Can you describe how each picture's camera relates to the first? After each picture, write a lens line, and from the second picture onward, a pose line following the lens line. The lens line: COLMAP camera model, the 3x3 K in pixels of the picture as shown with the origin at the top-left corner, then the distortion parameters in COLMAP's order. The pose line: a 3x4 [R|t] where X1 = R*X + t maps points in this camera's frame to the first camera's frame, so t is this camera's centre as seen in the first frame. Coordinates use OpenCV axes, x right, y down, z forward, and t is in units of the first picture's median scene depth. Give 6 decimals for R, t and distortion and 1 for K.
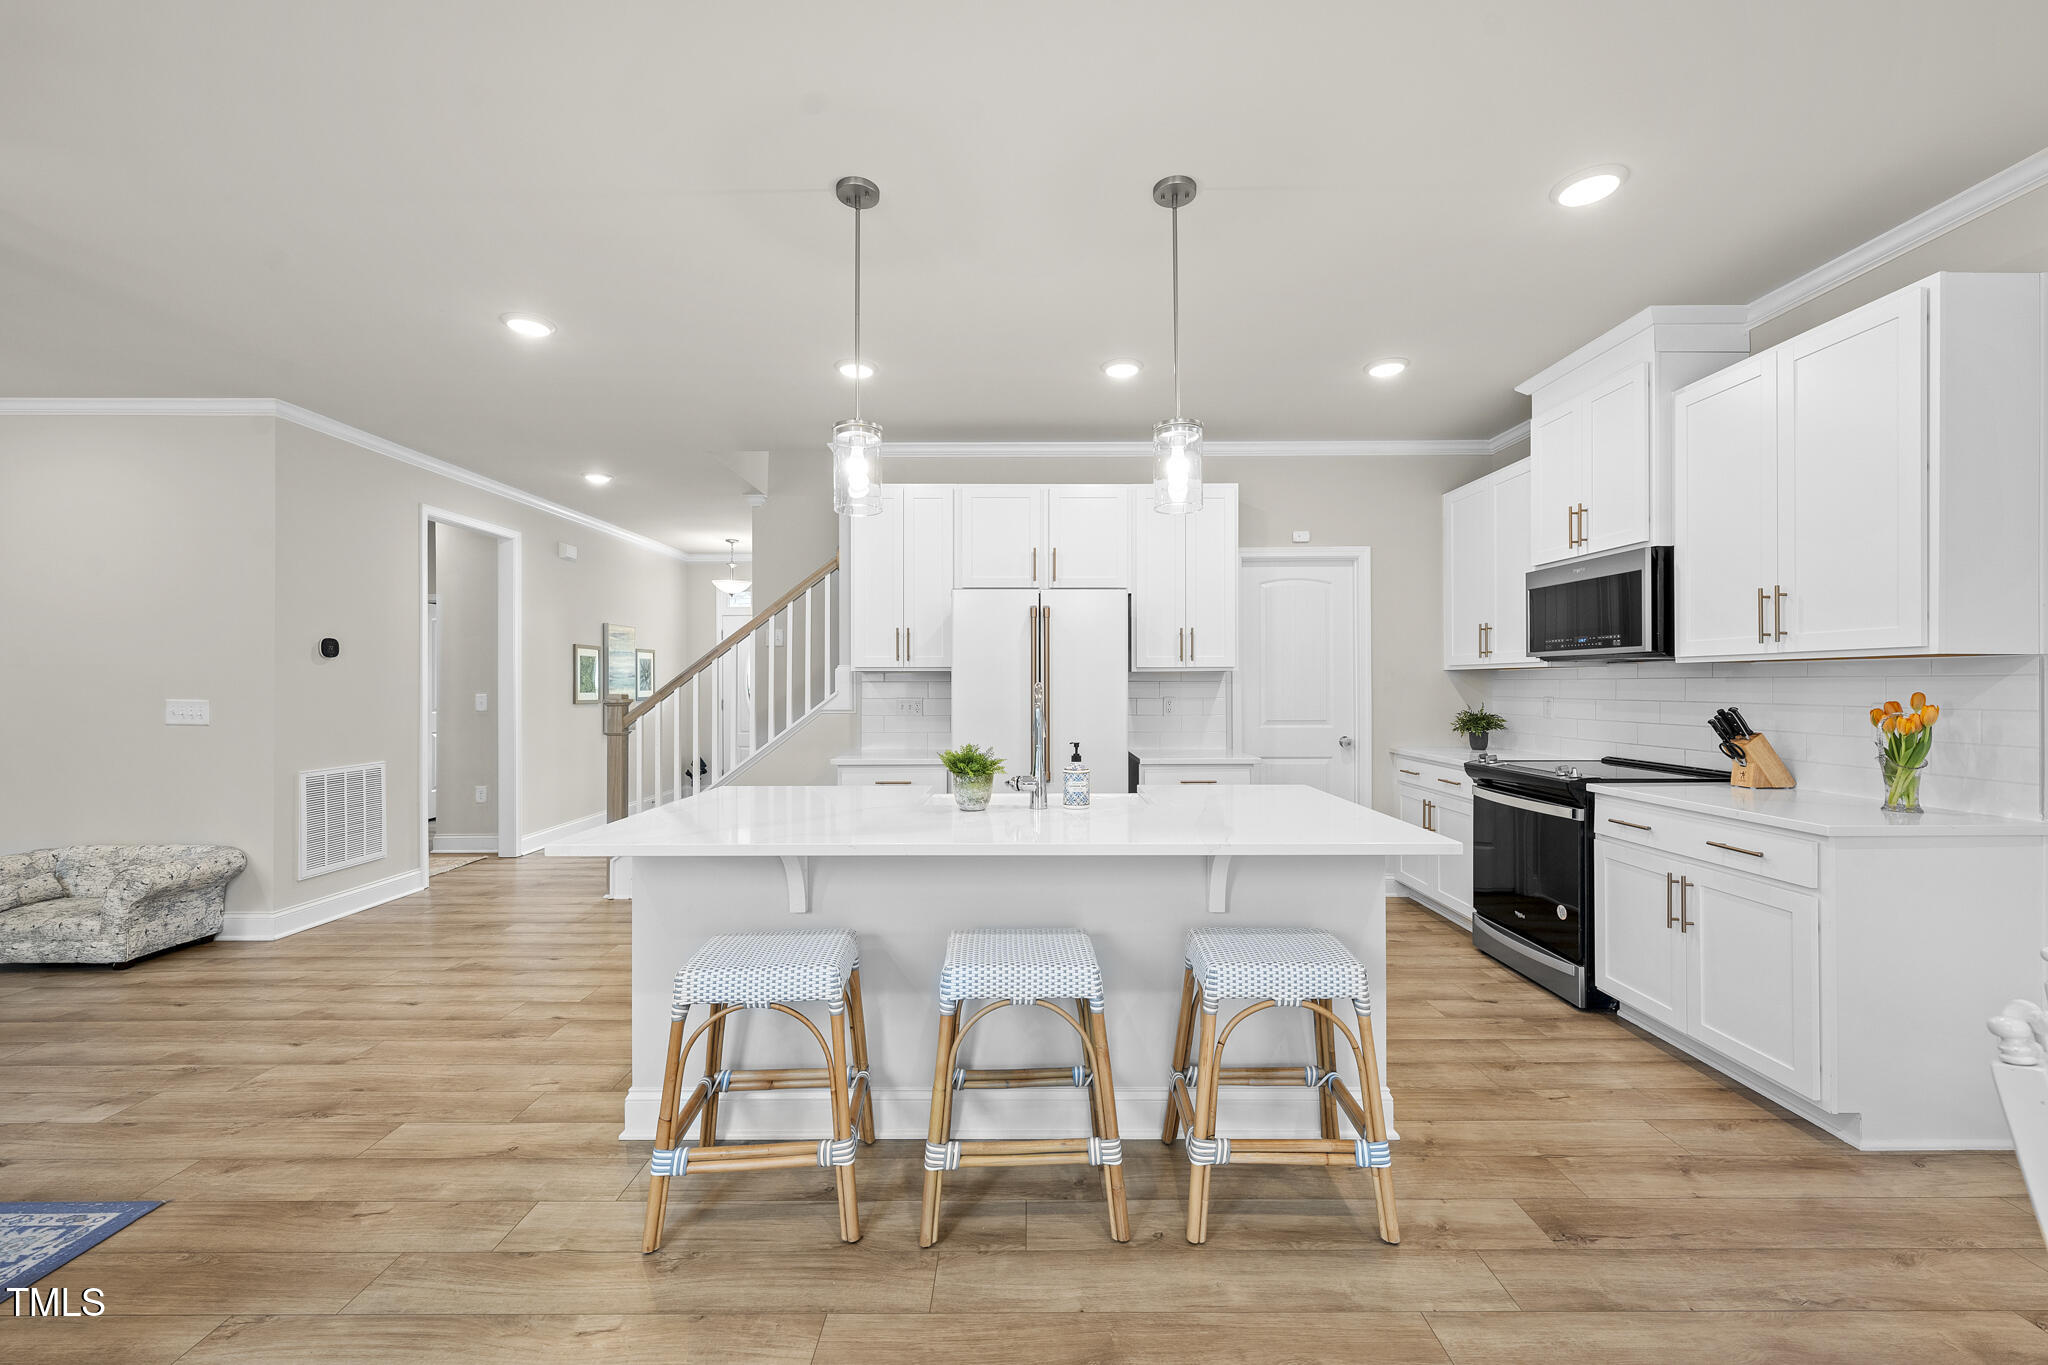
lens RADIAL K [[797.1, 0, 1023.7], [0, 797.1, 679.5], [0, 0, 1]] dist [-0.000783, -0.000301]
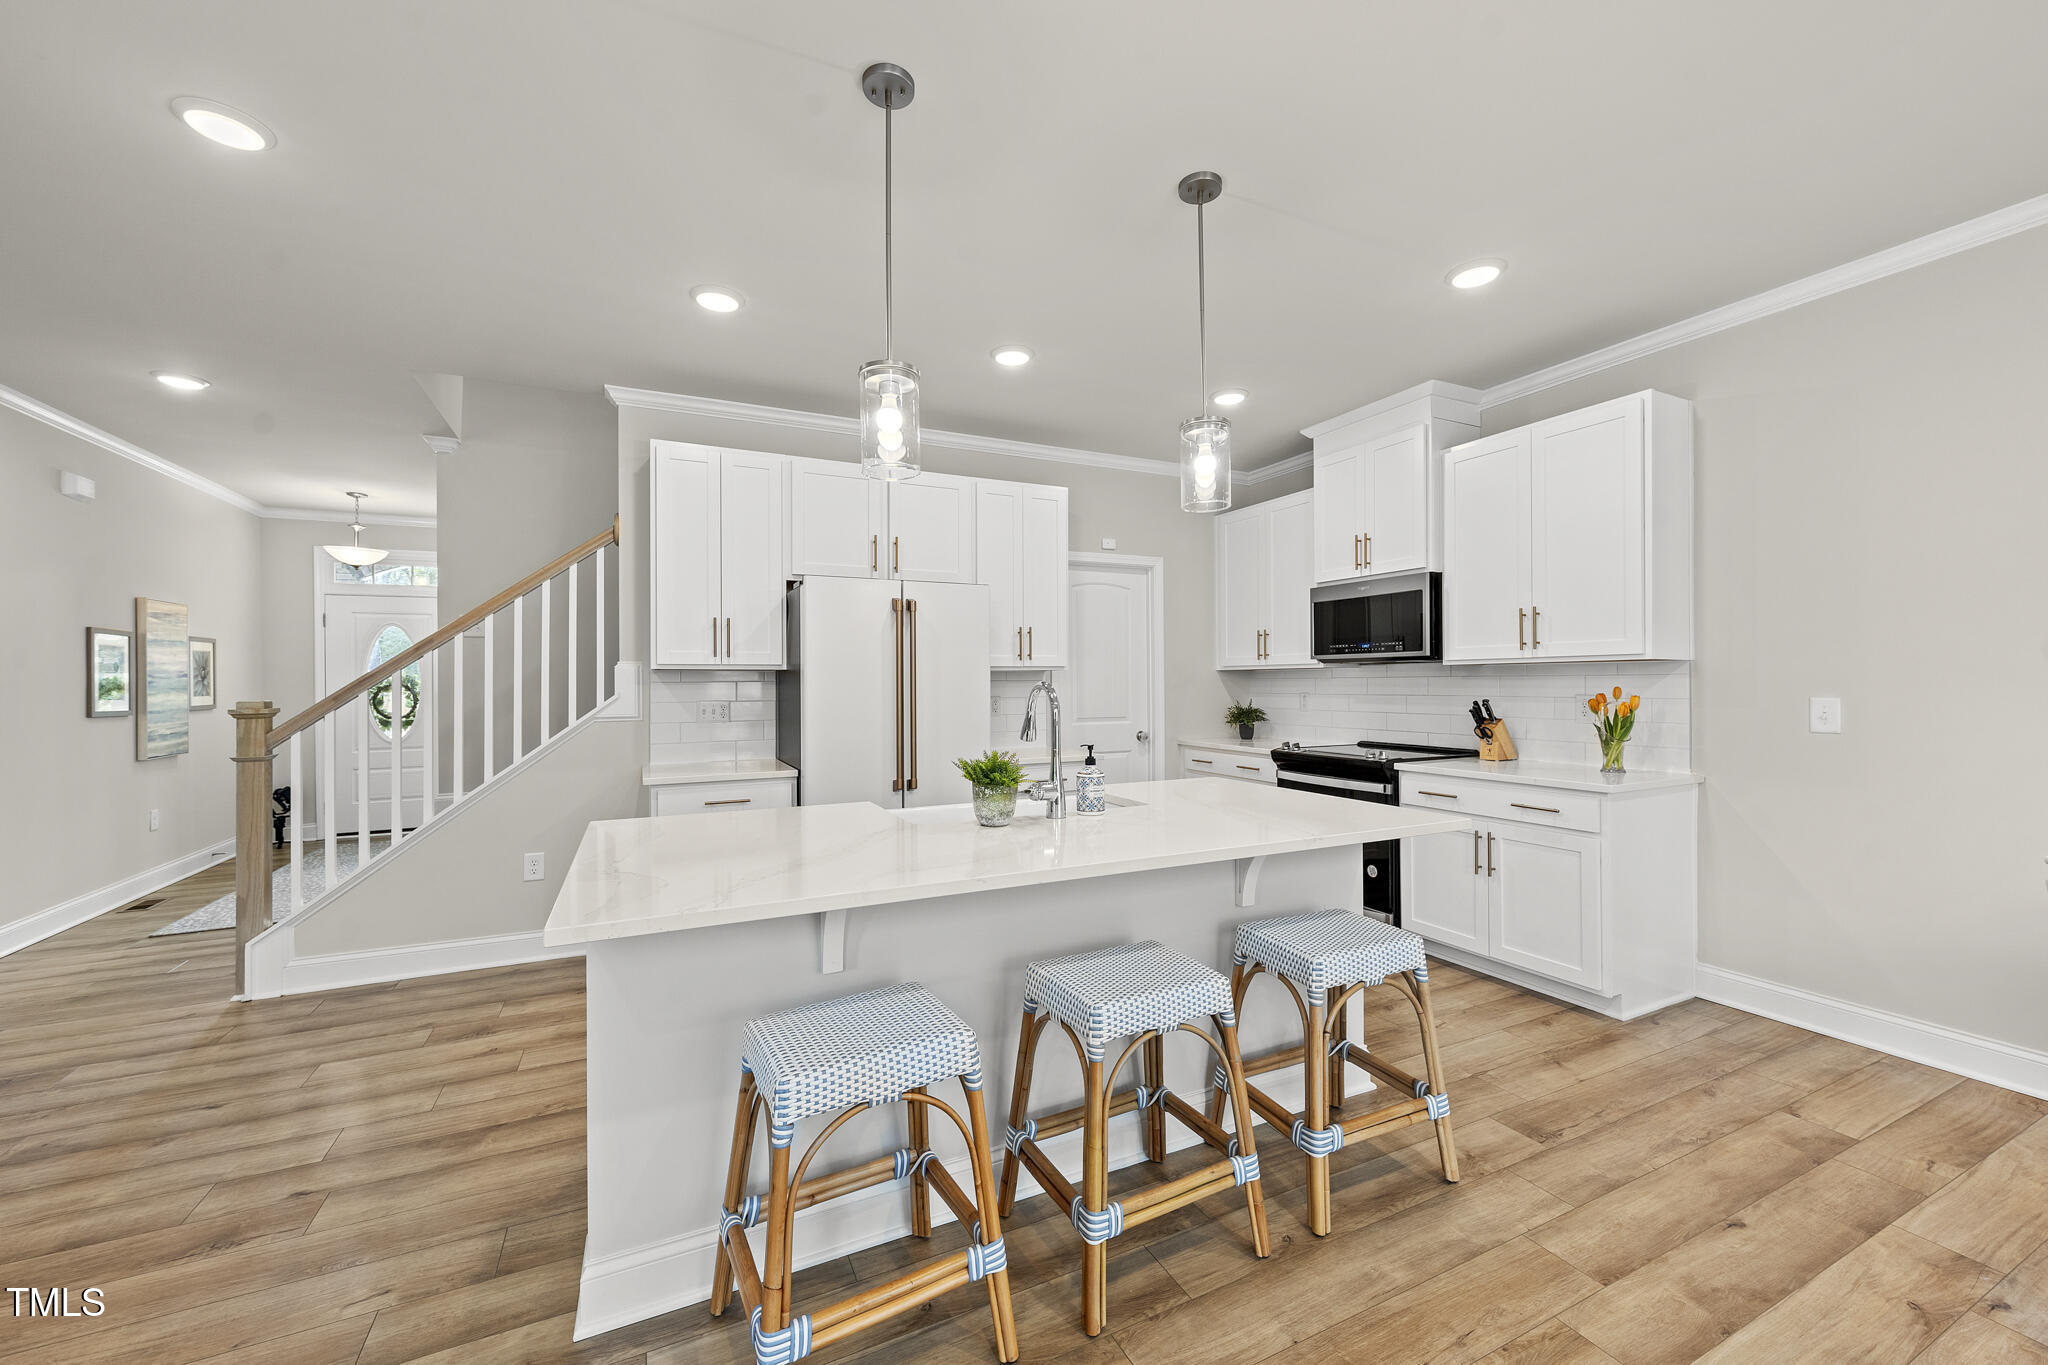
lens RADIAL K [[797.1, 0, 1024.4], [0, 797.1, 679.6], [0, 0, 1]] dist [-0.000783, -0.000301]
pose [[0.901010, -0.001842, 0.433795, -0.286889], [0.001856, 0.999998, 0.000392, 0.000822], [-0.433795, 0.000452, 0.901012, 0.129457]]
